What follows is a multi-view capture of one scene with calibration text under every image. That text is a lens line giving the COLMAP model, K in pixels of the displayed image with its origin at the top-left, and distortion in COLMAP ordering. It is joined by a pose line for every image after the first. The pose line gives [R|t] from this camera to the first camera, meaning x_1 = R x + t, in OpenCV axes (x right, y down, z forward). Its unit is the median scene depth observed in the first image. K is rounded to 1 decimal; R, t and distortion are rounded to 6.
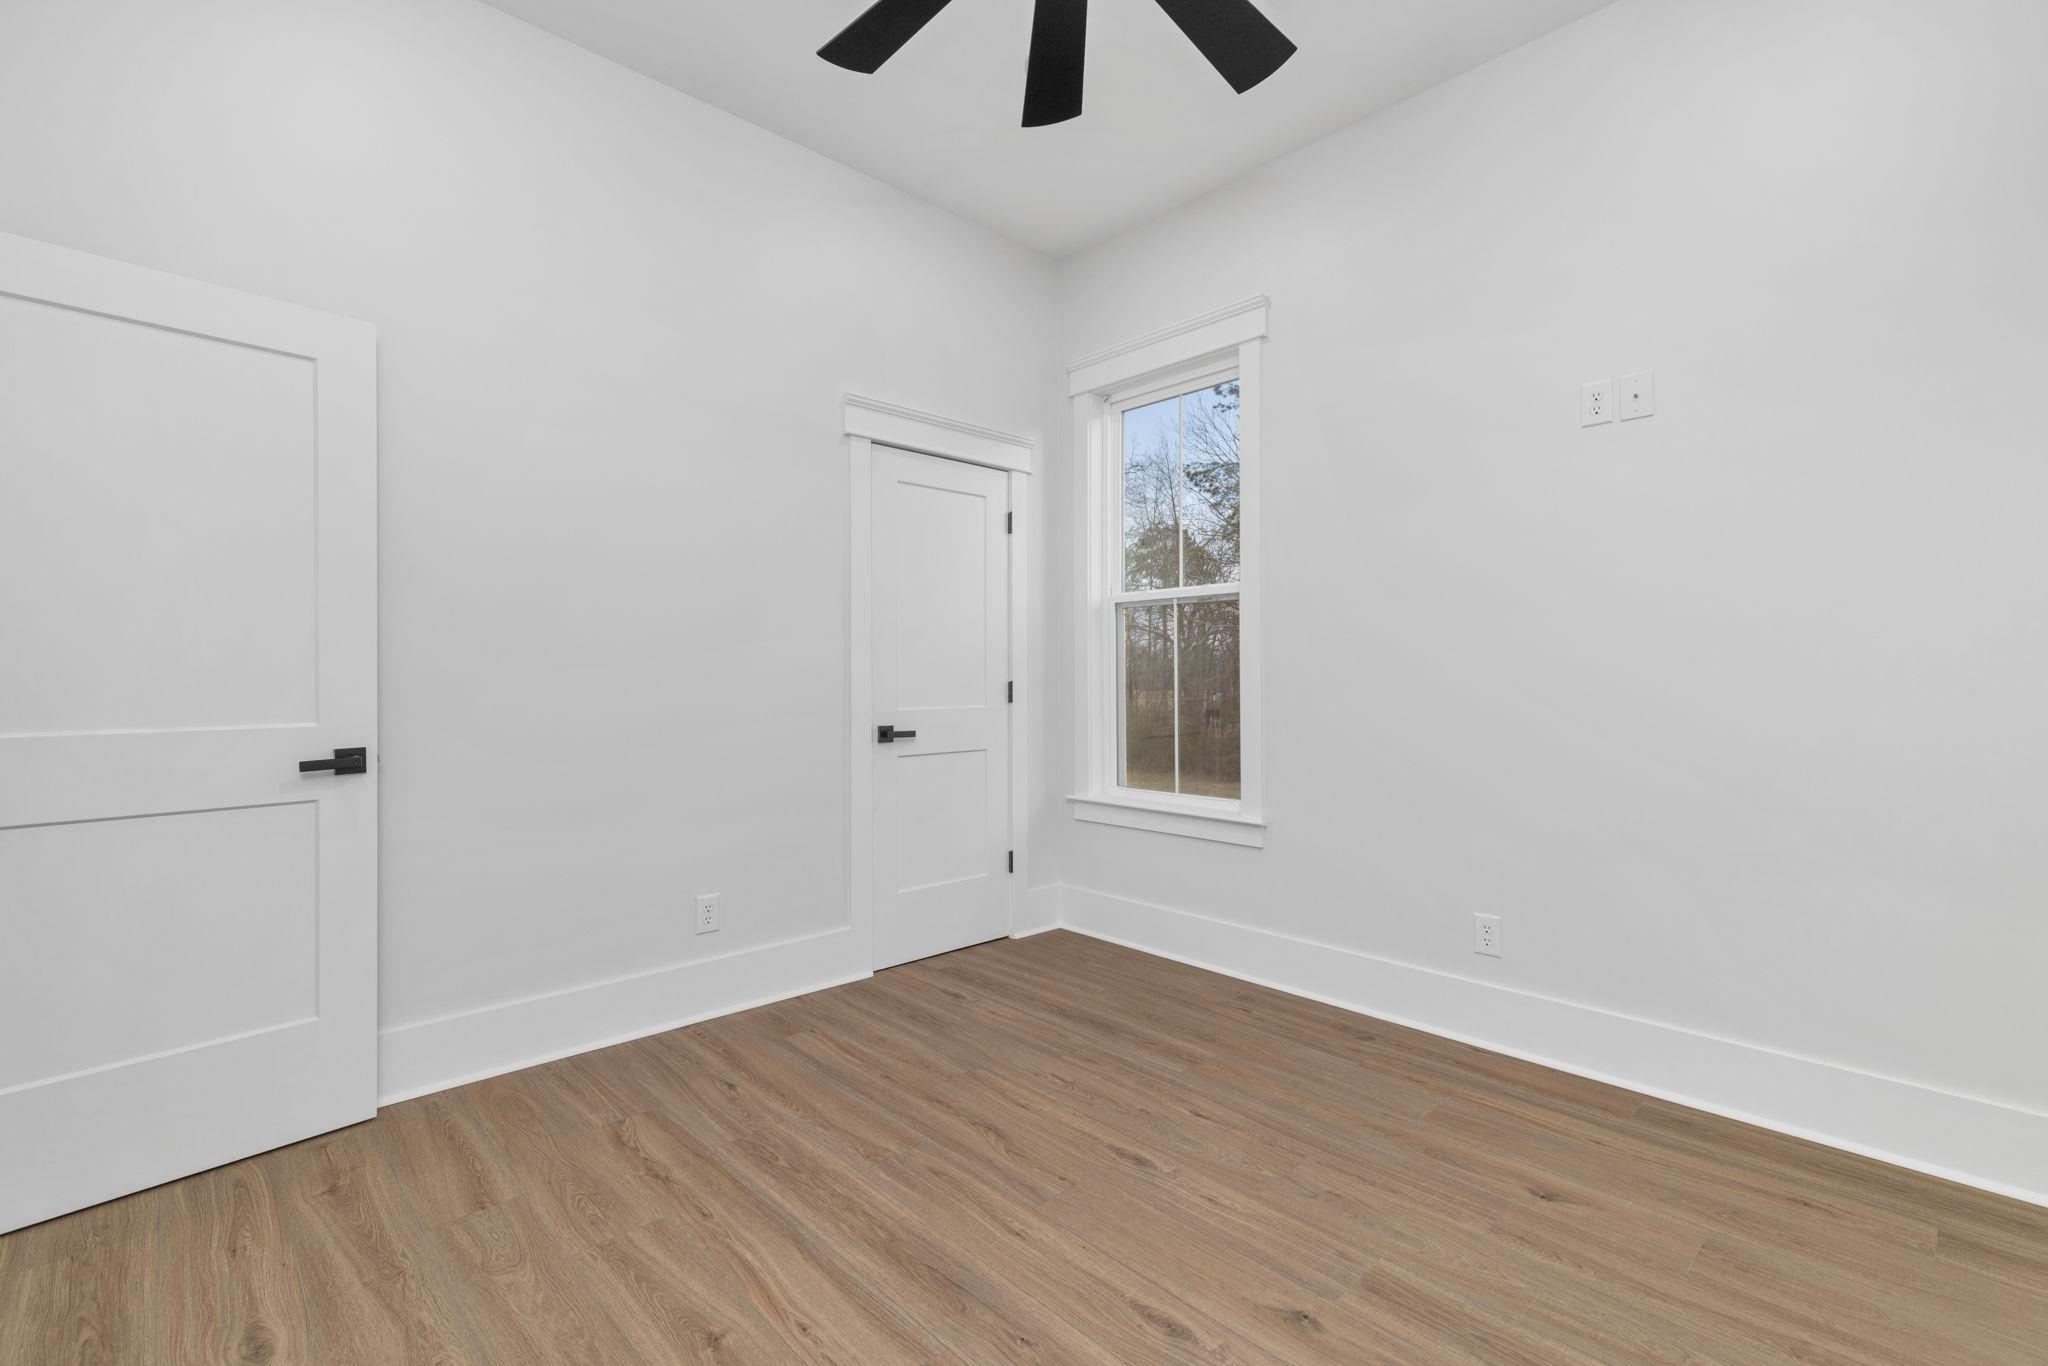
lens RADIAL K [[917.4, 0, 1033.7], [0, 917.4, 682.8], [0, 0, 1]] dist [0.008559, -0.000171]
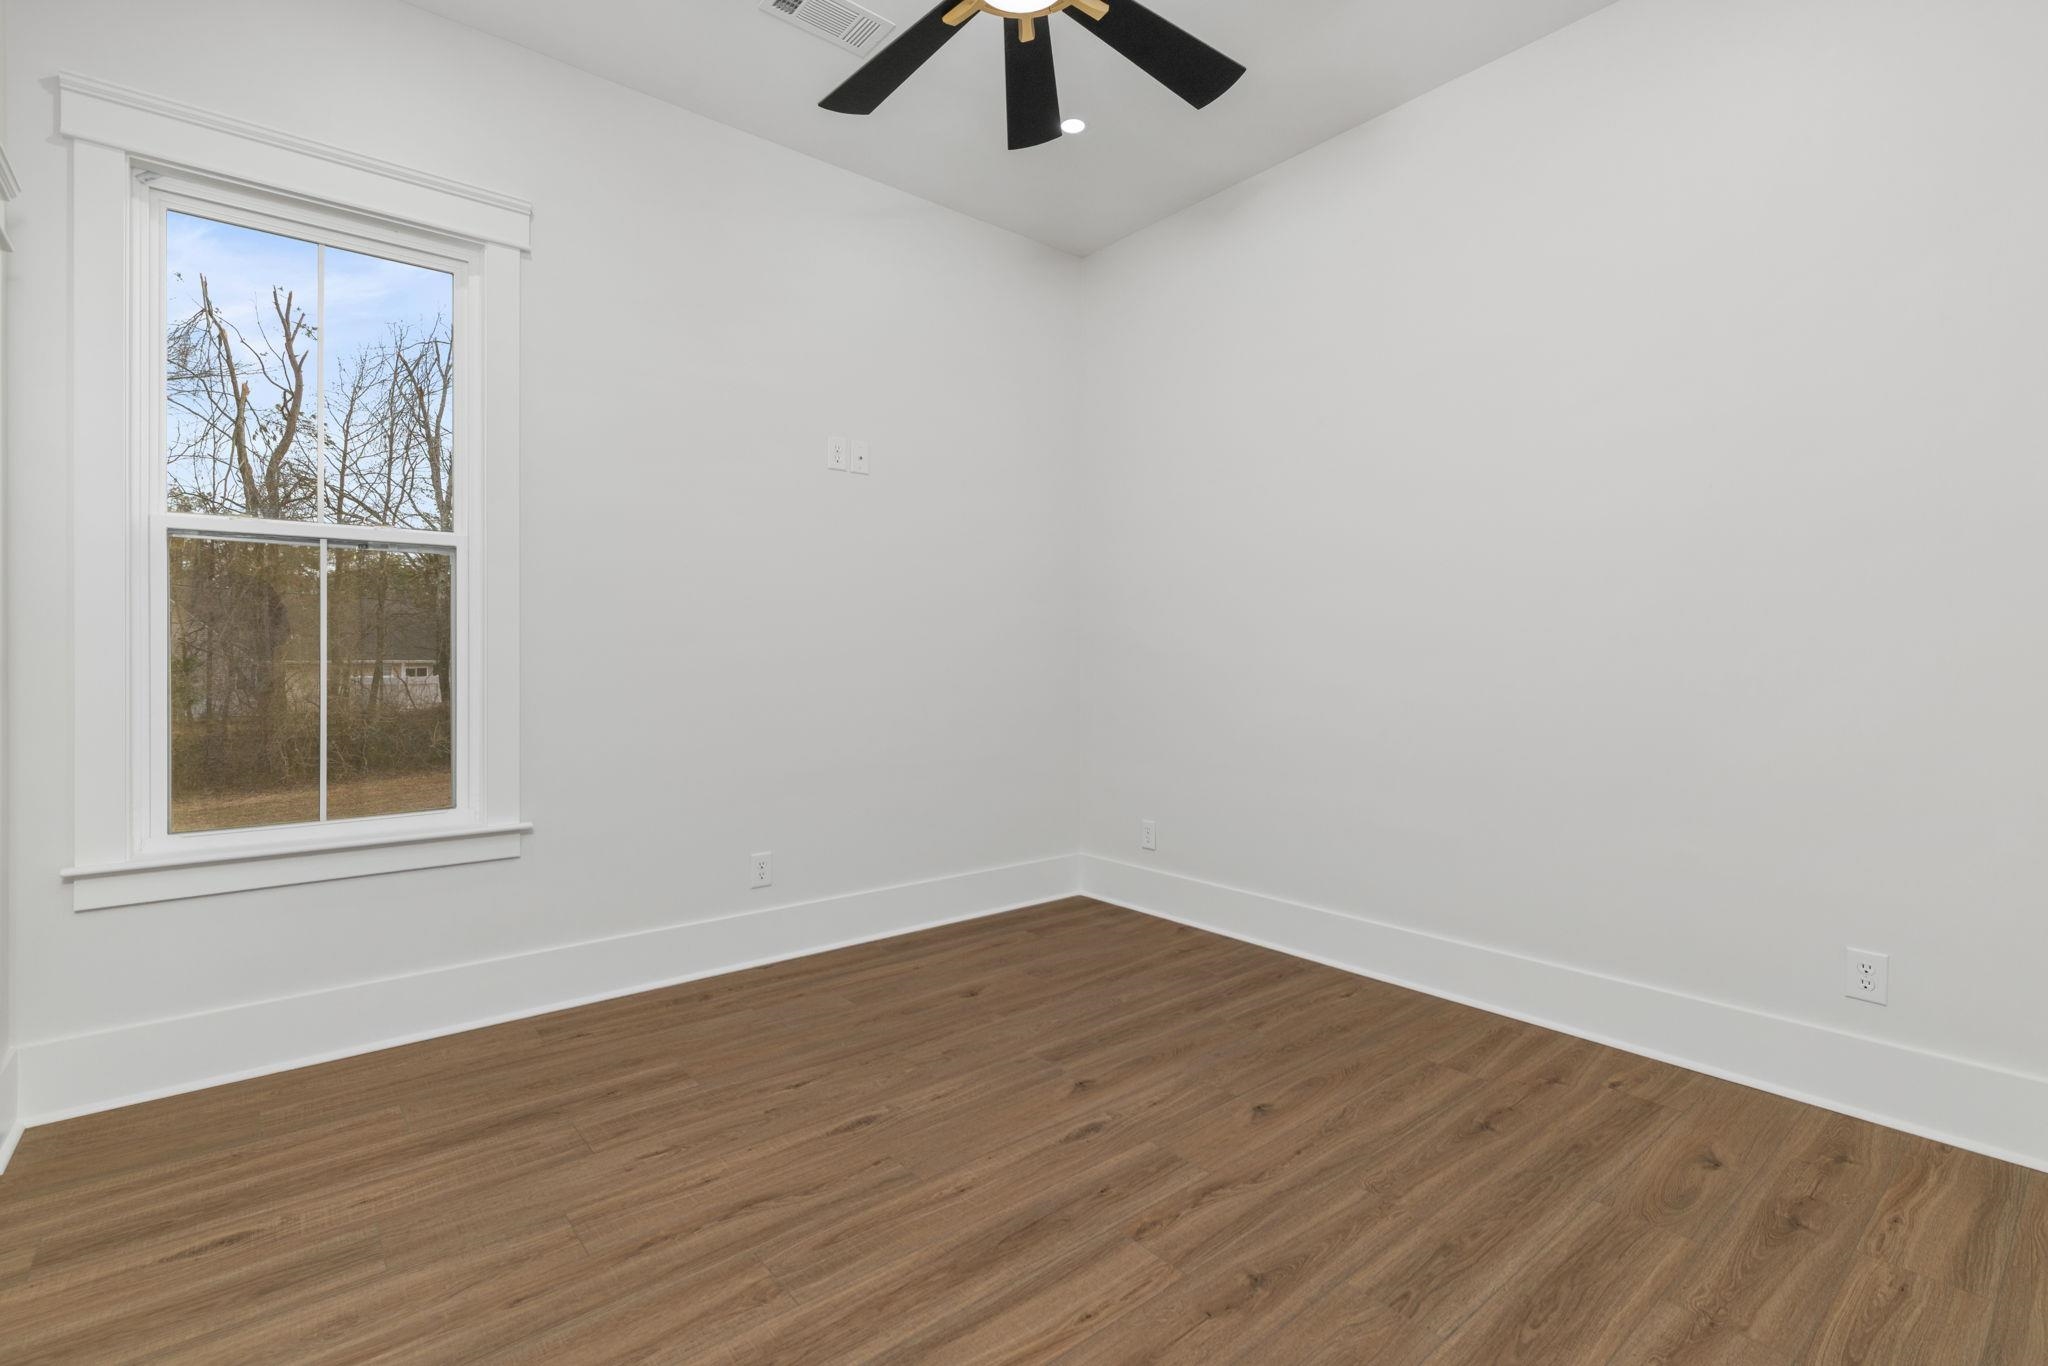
lens RADIAL K [[930.1, 0, 1073.2], [0, 930.1, 656.3], [0, 0, 1]] dist [0.011388, -0.000122]
pose [[0.047800, -0.000483, 0.998857, -0.762233], [0.003041, 0.999995, 0.000338, -0.002365], [-0.998852, 0.003022, 0.047801, 0.590234]]
